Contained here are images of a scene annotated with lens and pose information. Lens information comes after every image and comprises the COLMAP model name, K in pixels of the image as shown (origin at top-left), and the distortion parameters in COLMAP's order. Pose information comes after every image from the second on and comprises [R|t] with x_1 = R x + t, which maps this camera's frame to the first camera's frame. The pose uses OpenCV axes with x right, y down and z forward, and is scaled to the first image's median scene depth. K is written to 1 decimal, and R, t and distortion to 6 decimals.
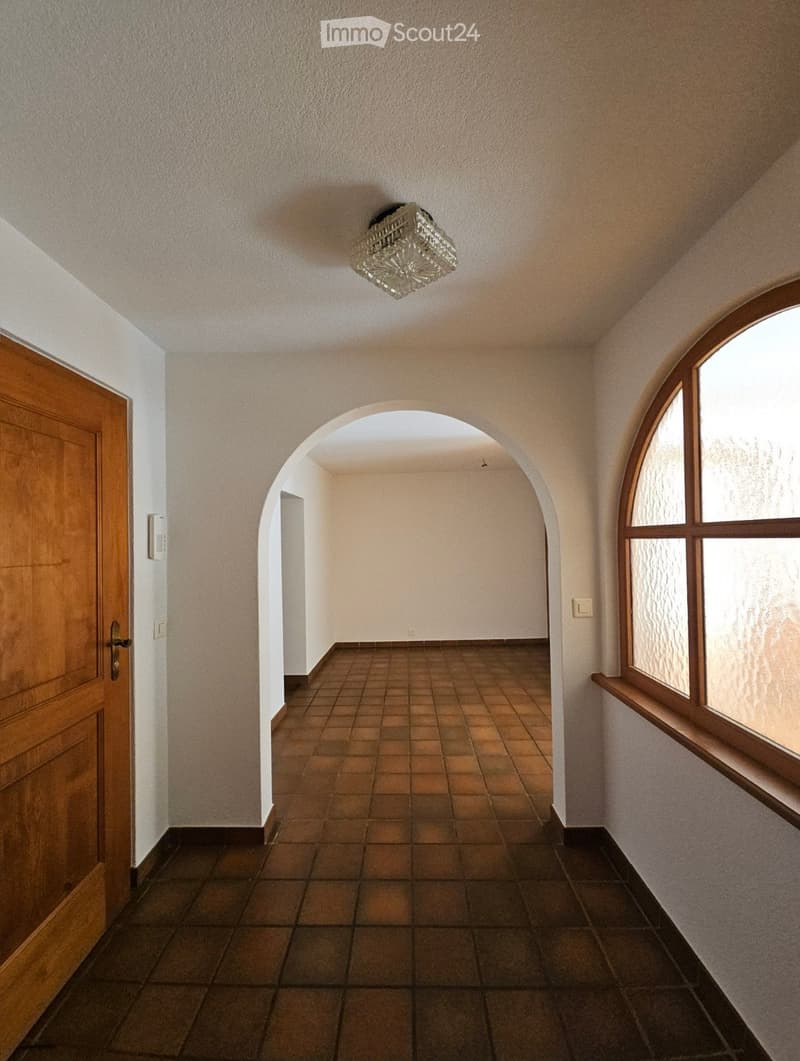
lens RADIAL K [[434.6, 0, 396.3], [0, 434.6, 536.0], [0, 0, 1]] dist [-0.000515, -0.000100]
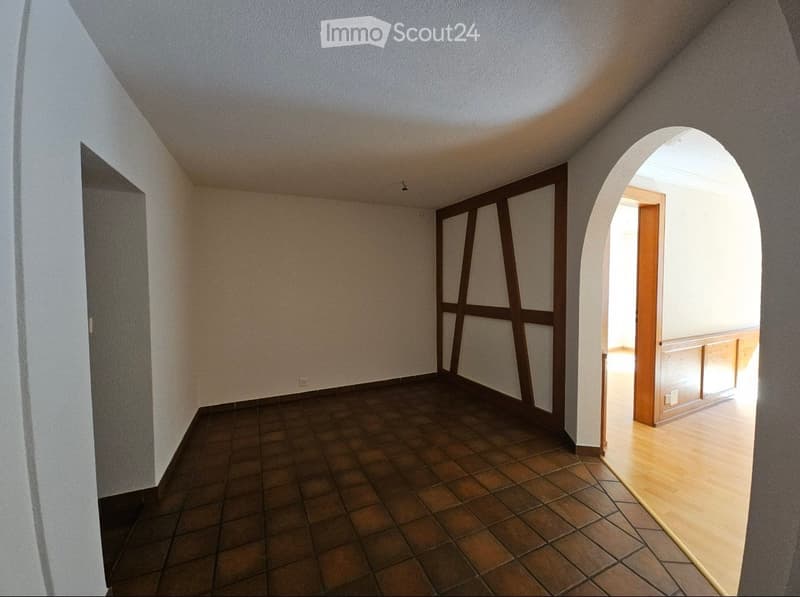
lens RADIAL K [[319.4, 0, 400.0], [0, 319.4, 298.5], [0, 0, 1]] dist [-0.000332, -0.000223]
pose [[0.893849, -0.004558, 0.448344, -0.145257], [-0.017574, 0.998824, 0.045191, 0.043172], [-0.448023, -0.048273, 0.892718, 0.667928]]
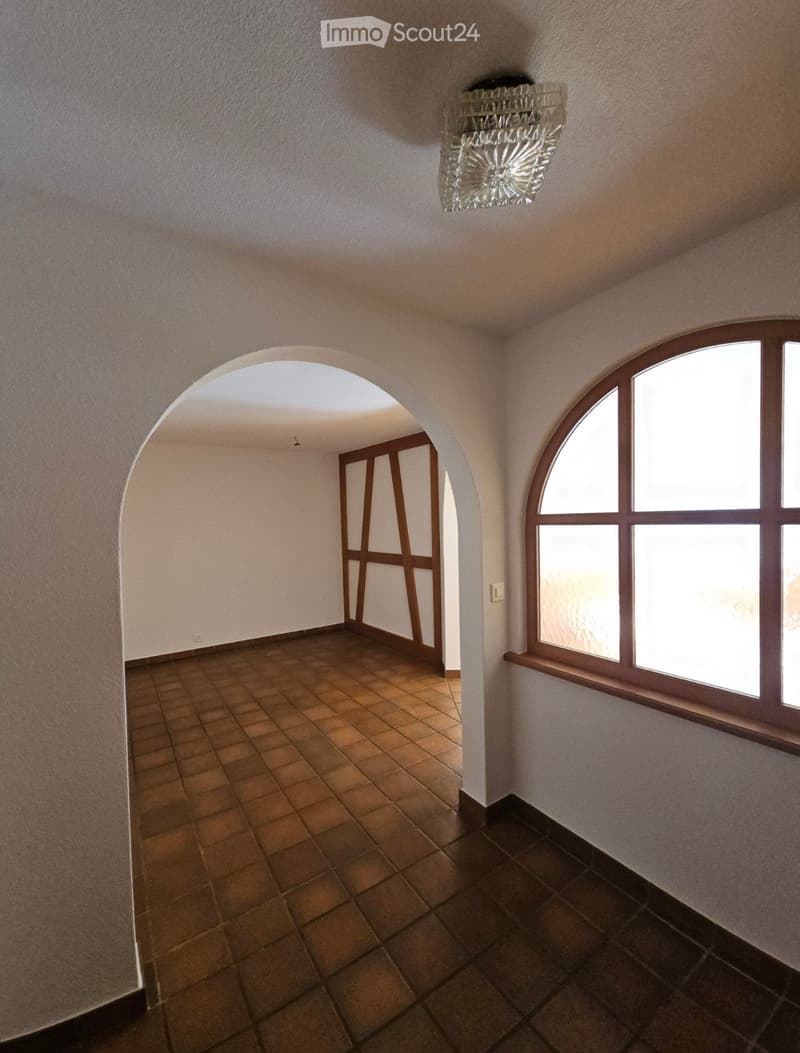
lens RADIAL K [[435.2, 0, 397.0], [0, 435.2, 532.9], [0, 0, 1]] dist [-0.000467, -0.000265]
pose [[0.815697, -0.018002, 0.578200, -0.247606], [0.001942, 0.999595, 0.028382, -0.003730], [-0.578477, -0.022028, 0.815401, 0.202951]]
